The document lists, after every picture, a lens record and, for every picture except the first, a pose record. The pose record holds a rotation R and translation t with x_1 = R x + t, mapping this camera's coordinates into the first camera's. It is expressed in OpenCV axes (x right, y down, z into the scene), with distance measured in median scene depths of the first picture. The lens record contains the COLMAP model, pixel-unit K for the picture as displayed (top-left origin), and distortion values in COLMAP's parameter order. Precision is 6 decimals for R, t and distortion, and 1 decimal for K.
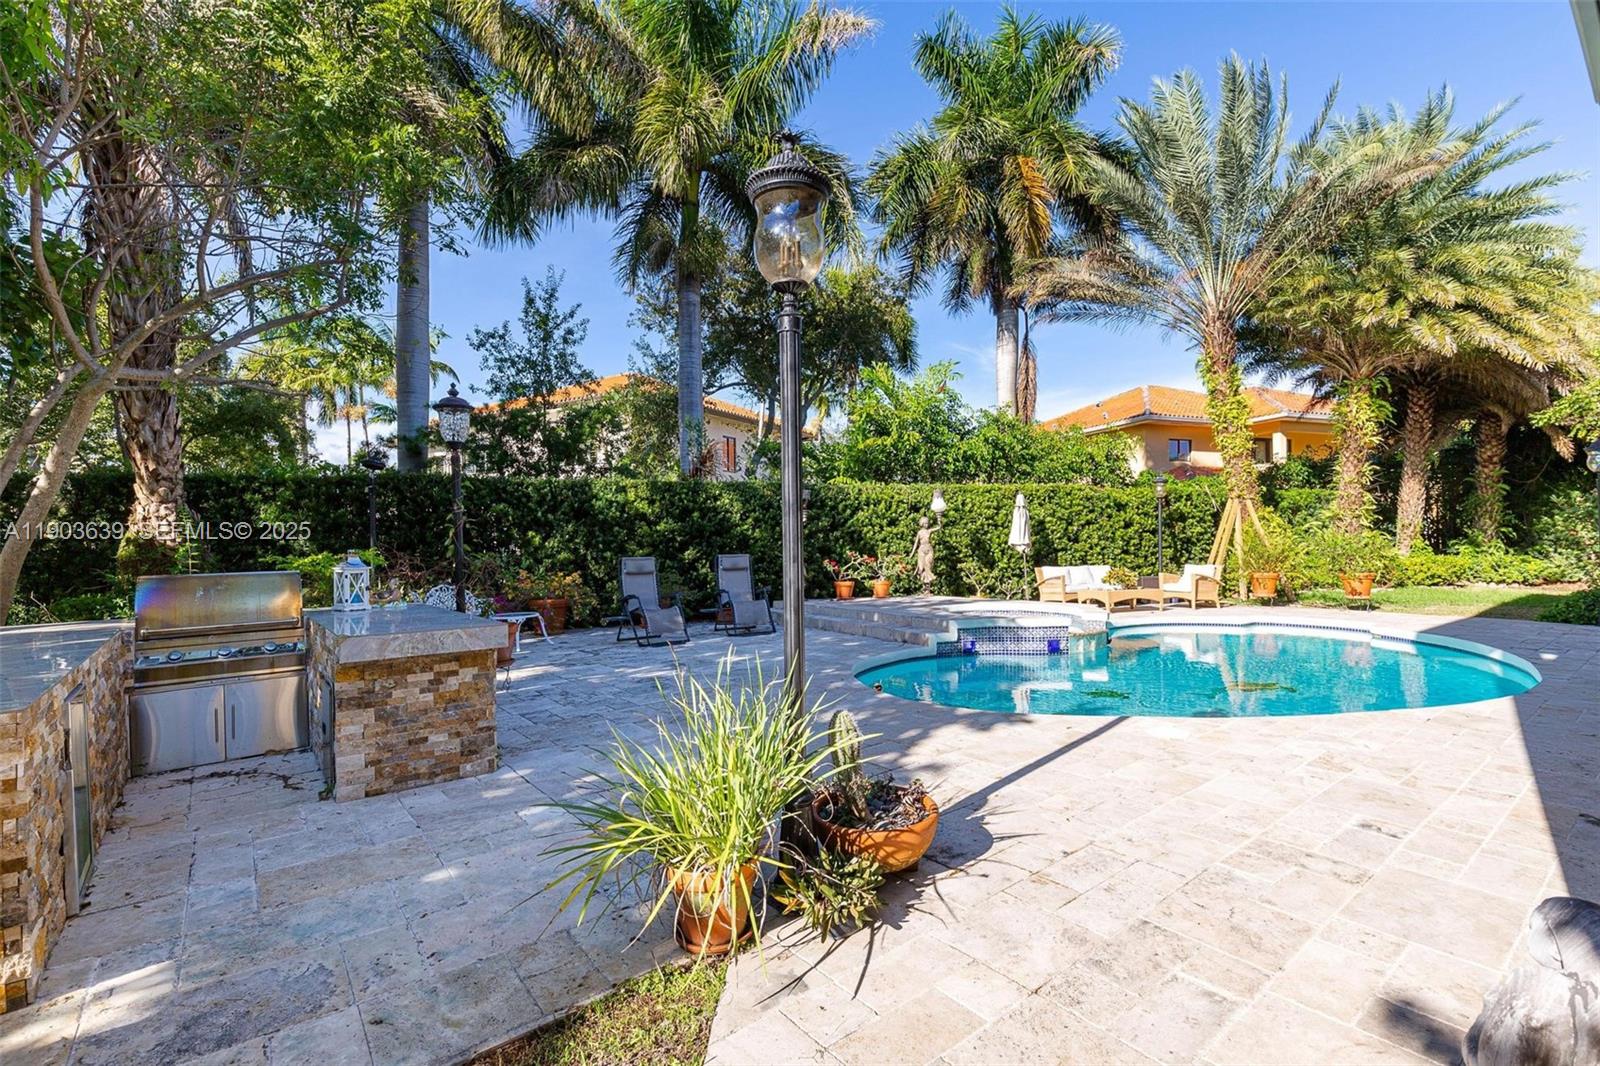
lens RADIAL K [[732.6, 0, 771.3], [0, 732.6, 536.4], [0, 0, 1]] dist [0.004866, -0.000646]
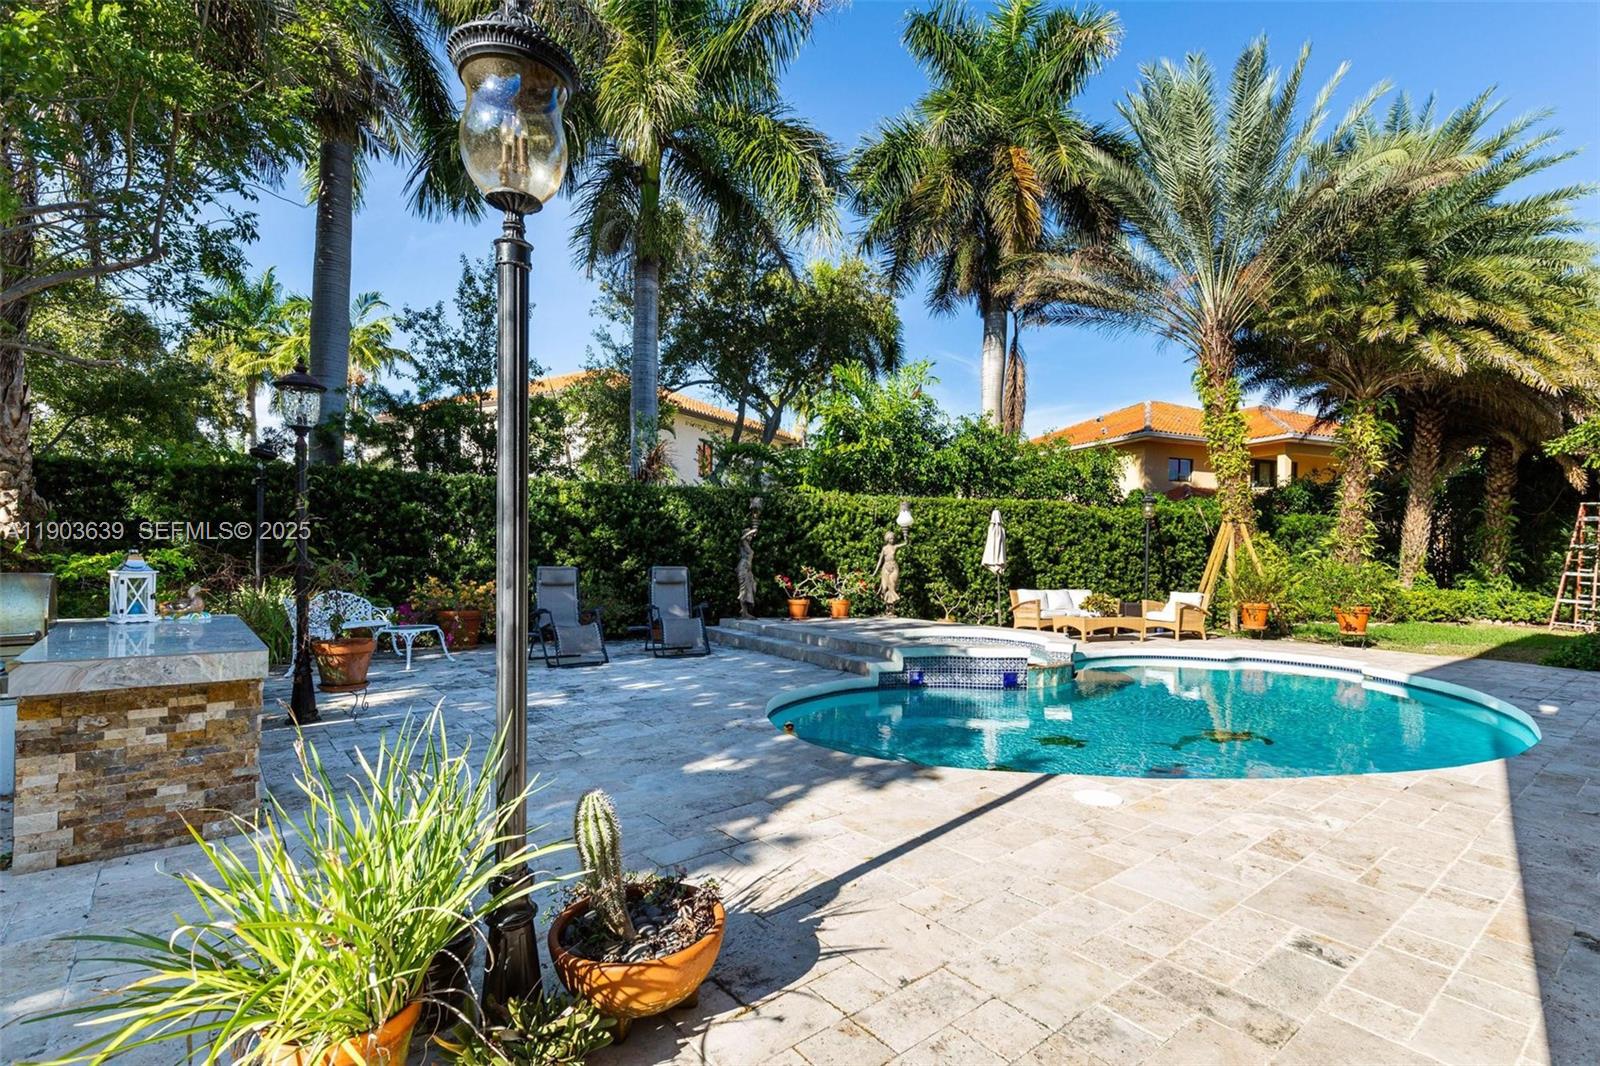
lens RADIAL K [[732.6, 0, 805.6], [0, 732.6, 551.7], [0, 0, 1]] dist [0.004866, -0.000646]
pose [[0.999408, 0.031079, 0.014734, 0.089145], [-0.031190, 0.999487, 0.007334, -0.004649], [-0.014498, -0.007789, 0.999865, 0.080445]]
